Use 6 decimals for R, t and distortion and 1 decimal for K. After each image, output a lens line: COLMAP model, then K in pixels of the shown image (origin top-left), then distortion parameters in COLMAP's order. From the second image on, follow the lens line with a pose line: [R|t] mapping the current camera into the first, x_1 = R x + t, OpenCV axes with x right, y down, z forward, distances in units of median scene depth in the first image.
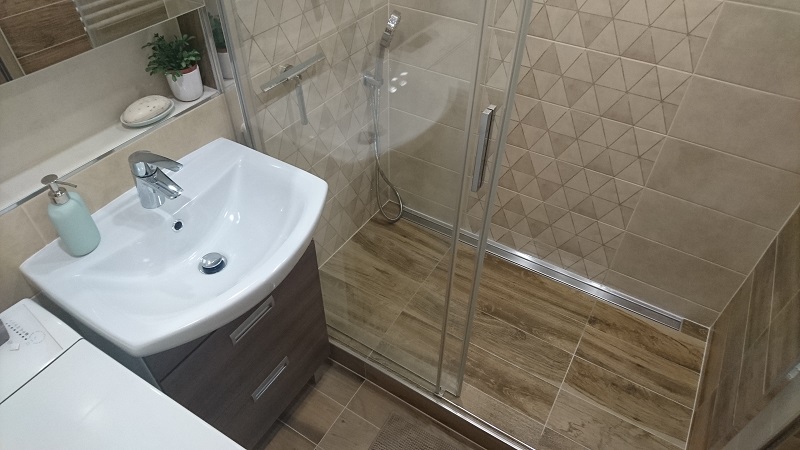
lens RADIAL K [[505.2, 0, 396.4], [0, 505.2, 226.1], [0, 0, 1]] dist [0.059896, -0.075144]
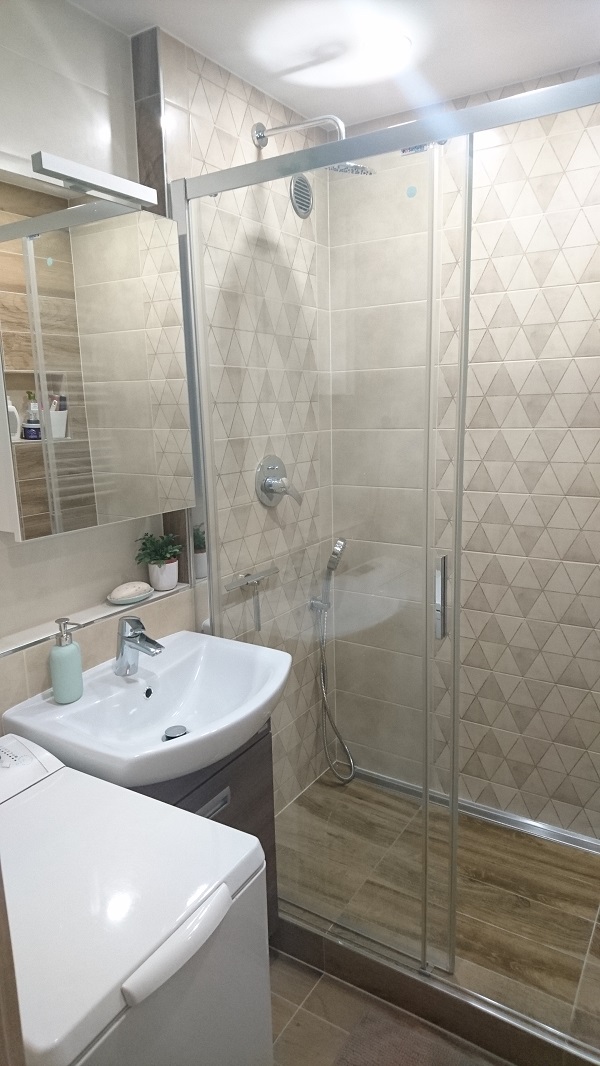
lens RADIAL K [[673.2, 0, 294.3], [0, 673.2, 527.8], [0, 0, 1]] dist [0.059896, -0.075144]
pose [[0.999208, -0.032948, -0.022314, -0.064453], [0.016232, 0.849454, -0.527413, 0.288425], [0.036332, 0.526633, 0.849316, -0.203638]]
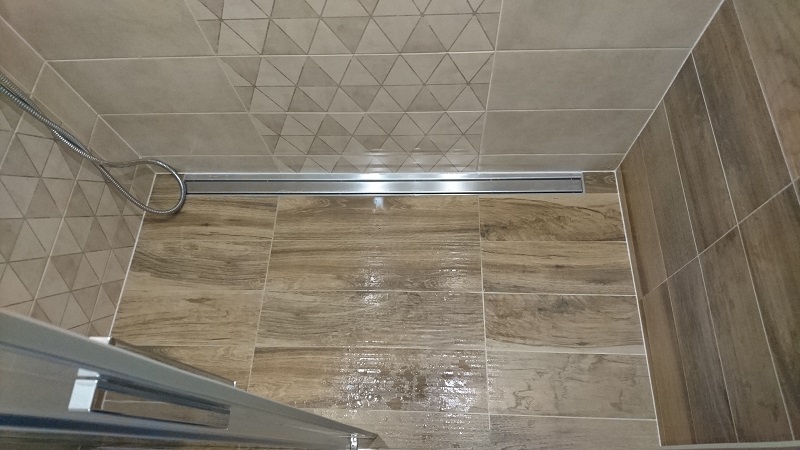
lens RADIAL K [[505.2, 0, 391.5], [0, 505.2, 223.4], [0, 0, 1]] dist [0.059896, -0.075144]
pose [[0.866639, -0.479423, 0.138168, 0.179160], [0.396996, 0.830340, 0.391061, -0.192639], [-0.302210, -0.284057, 0.909935, 0.390293]]
